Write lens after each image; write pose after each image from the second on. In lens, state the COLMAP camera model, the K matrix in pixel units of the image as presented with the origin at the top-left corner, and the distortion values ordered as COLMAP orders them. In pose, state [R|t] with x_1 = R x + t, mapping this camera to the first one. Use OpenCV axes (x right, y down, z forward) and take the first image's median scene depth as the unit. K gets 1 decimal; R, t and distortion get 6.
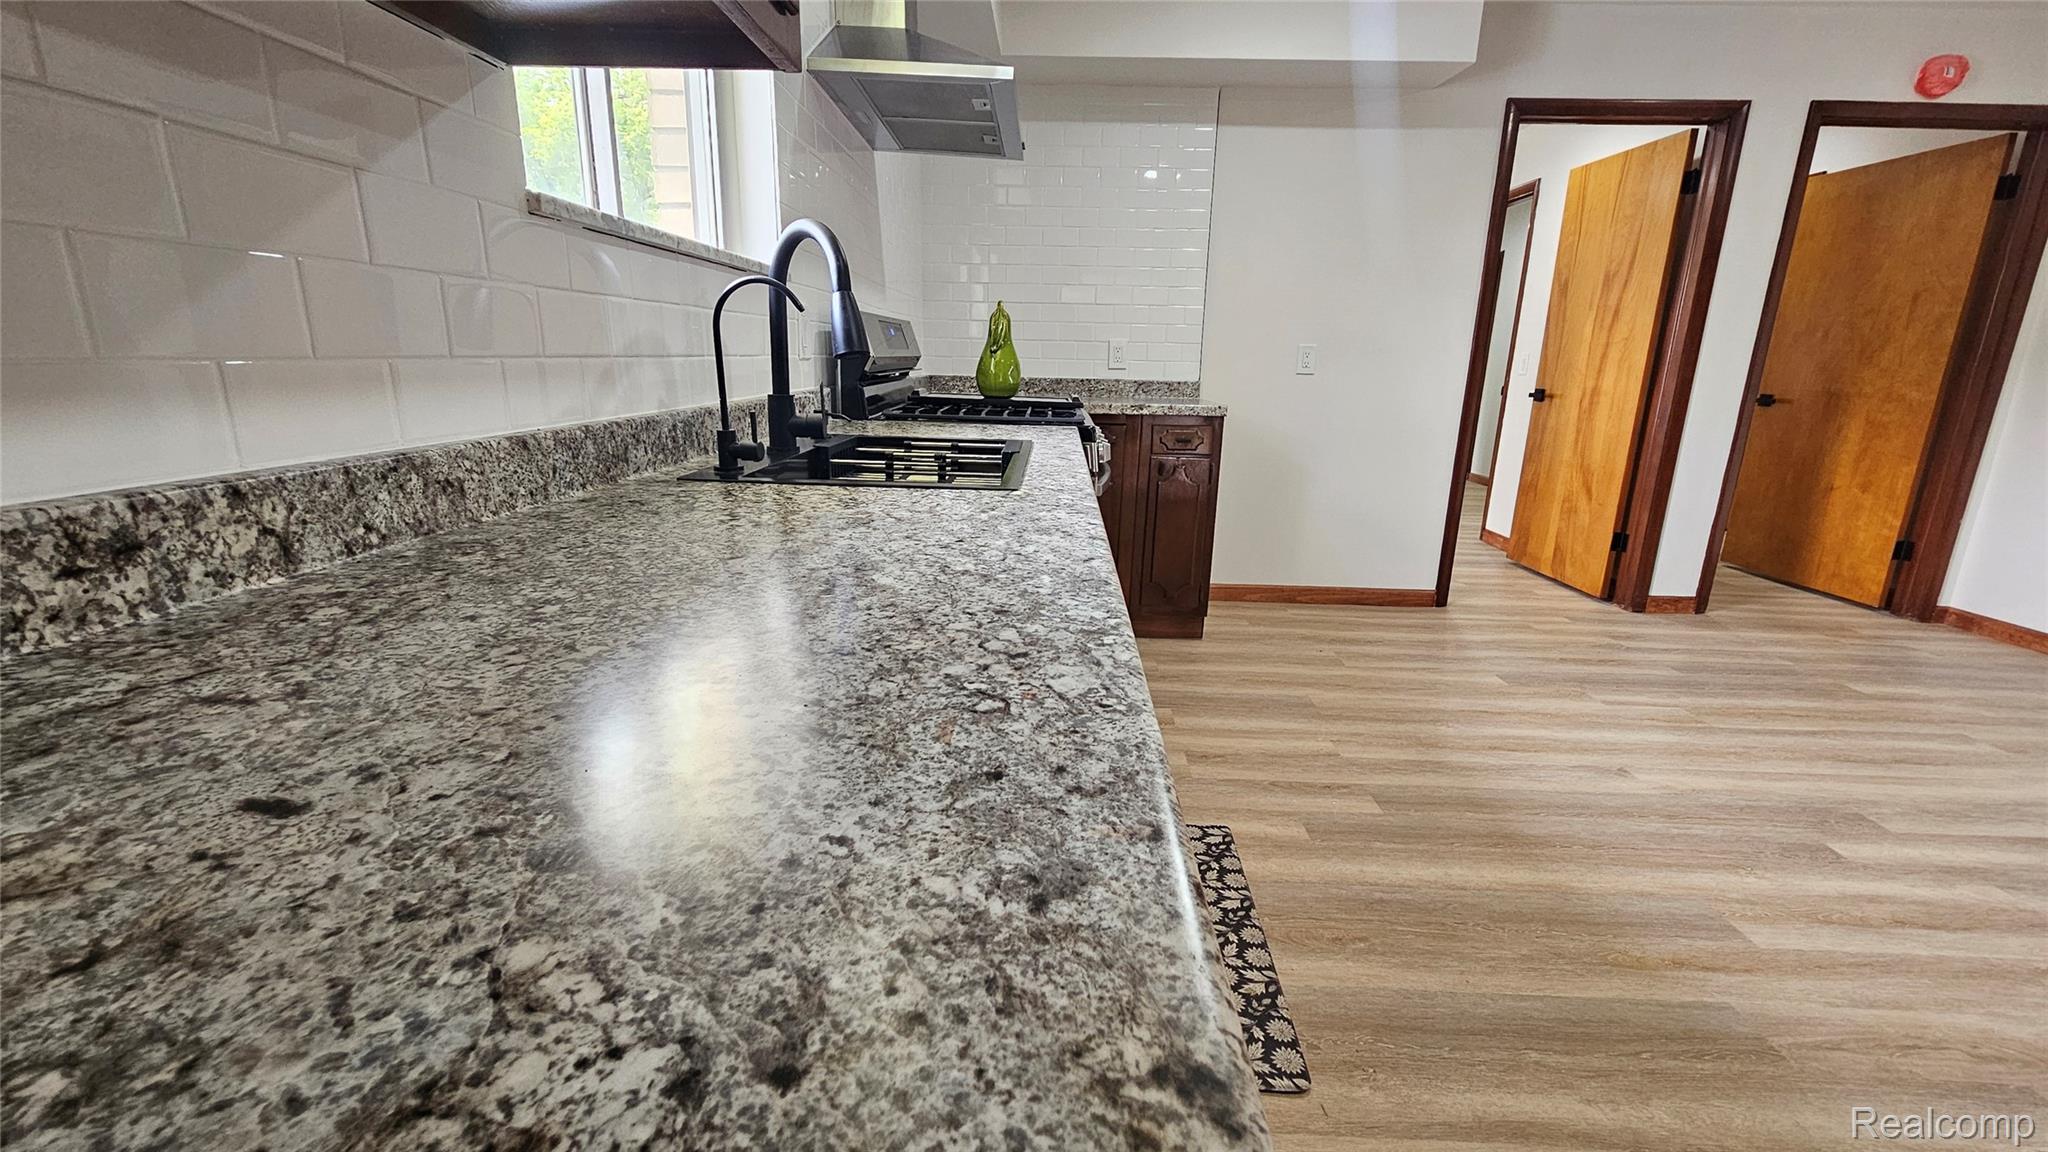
lens RADIAL K [[838.5, 0, 1024.0], [0, 838.5, 576.0], [0, 0, 1]] dist [0.001109, -0.000940]
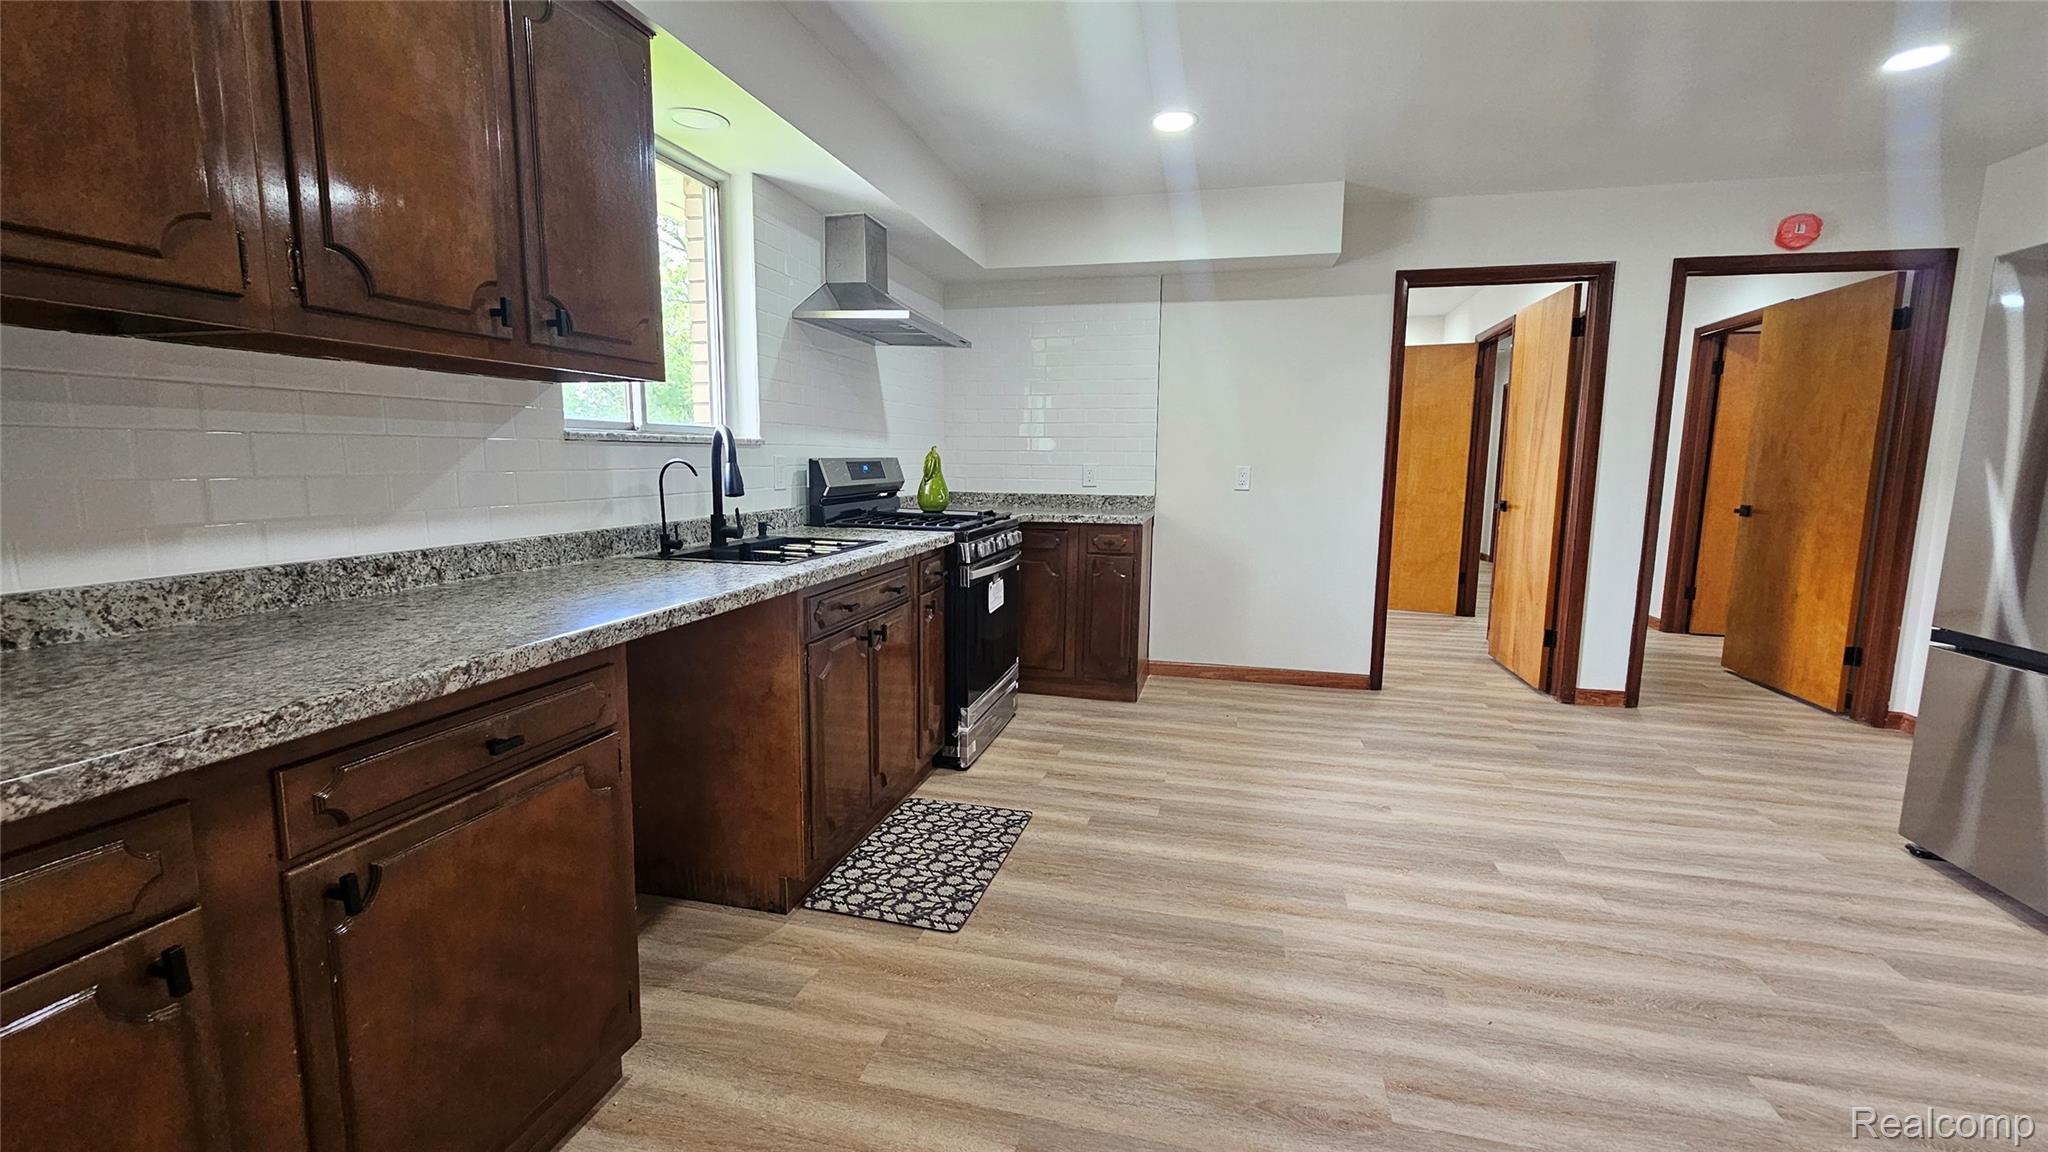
lens RADIAL K [[838.5, 0, 1024.0], [0, 838.5, 576.0], [0, 0, 1]] dist [0.001109, -0.000940]
pose [[0.977470, 0.018601, -0.210254, 0.323501], [-0.043487, 0.992486, -0.114368, 0.041153], [0.206547, 0.120934, 0.970934, -0.264977]]
